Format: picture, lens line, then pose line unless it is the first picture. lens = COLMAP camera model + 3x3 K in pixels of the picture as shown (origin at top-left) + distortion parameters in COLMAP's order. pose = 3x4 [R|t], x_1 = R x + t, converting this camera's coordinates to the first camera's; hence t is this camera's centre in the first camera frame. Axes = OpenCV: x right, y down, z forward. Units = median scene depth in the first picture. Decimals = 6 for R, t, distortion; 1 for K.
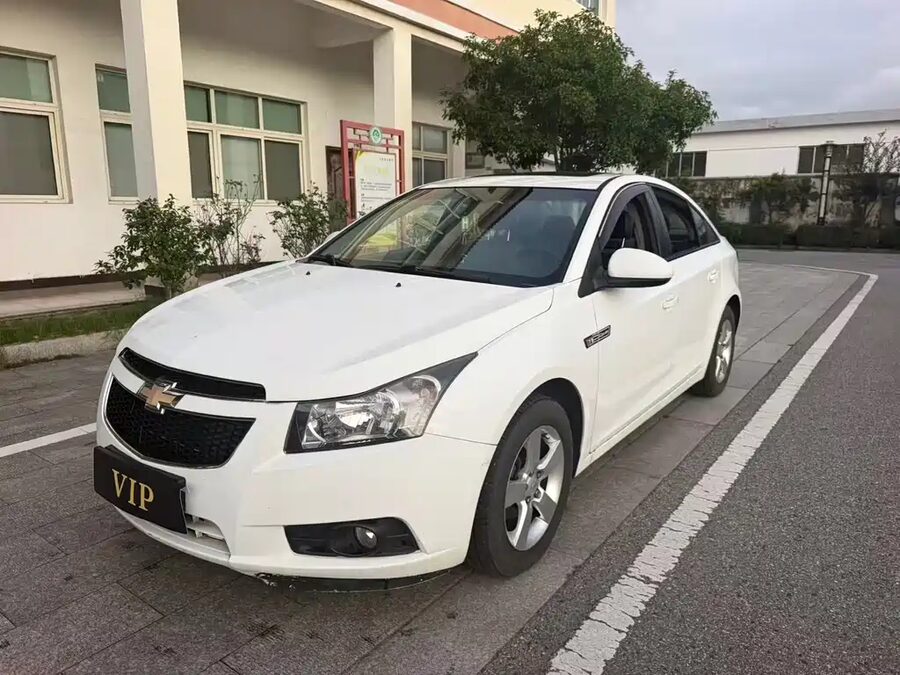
lens RADIAL K [[713.4, 0, 450.0], [0, 713.4, 337.5], [0, 0, 1]] dist [0.116972, 0.000692]
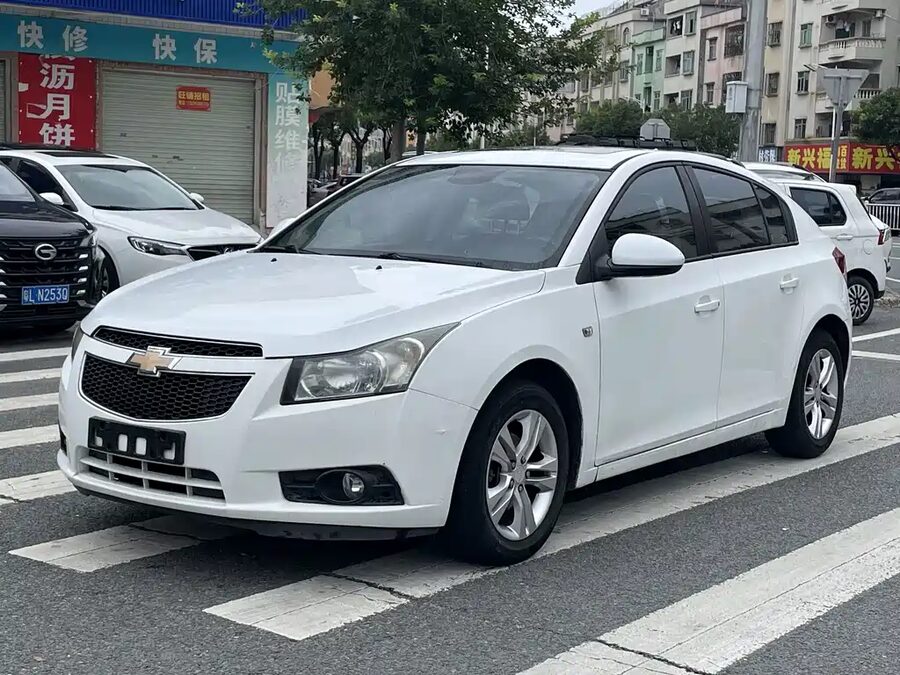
lens RADIAL K [[1557.6, 0, 450.0], [0, 1557.6, 337.5], [0, 0, 1]] dist [-0.007592, -0.044667]
pose [[0.999906, 0.013706, -0.000168, 0.025142], [-0.013666, 0.995838, -0.090105, 0.255152], [-0.001068, 0.090099, 0.995932, -1.286680]]
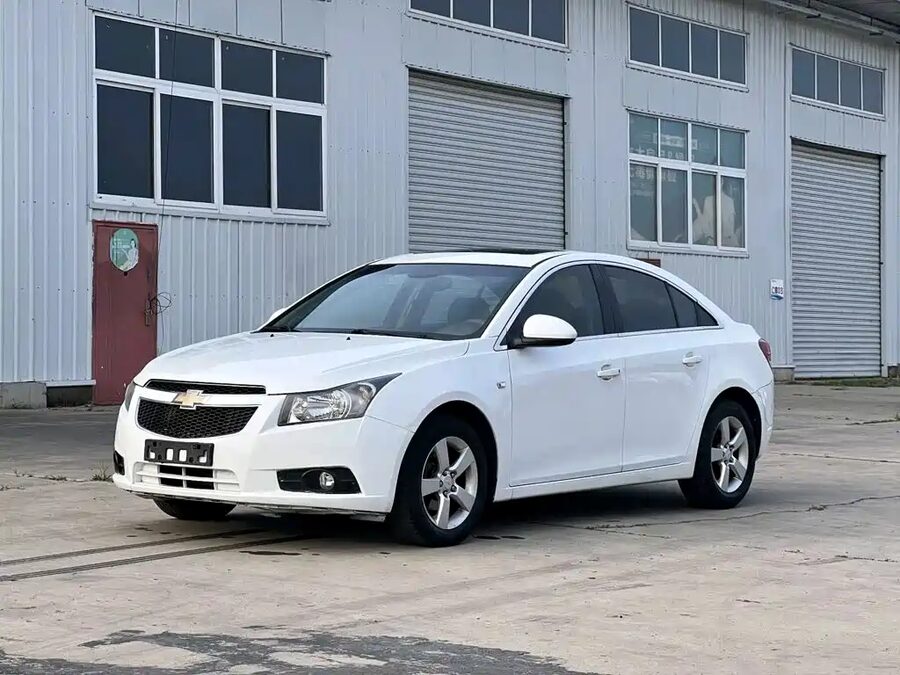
lens RADIAL K [[1920.7, 0, 450.0], [0, 1920.7, 337.5], [0, 0, 1]] dist [0.012054, 0.088457]
pose [[0.999830, 0.010251, -0.015319, 0.210724], [-0.012609, 0.986594, -0.162708, 0.629583], [0.013445, 0.162874, 0.986555, -3.119712]]
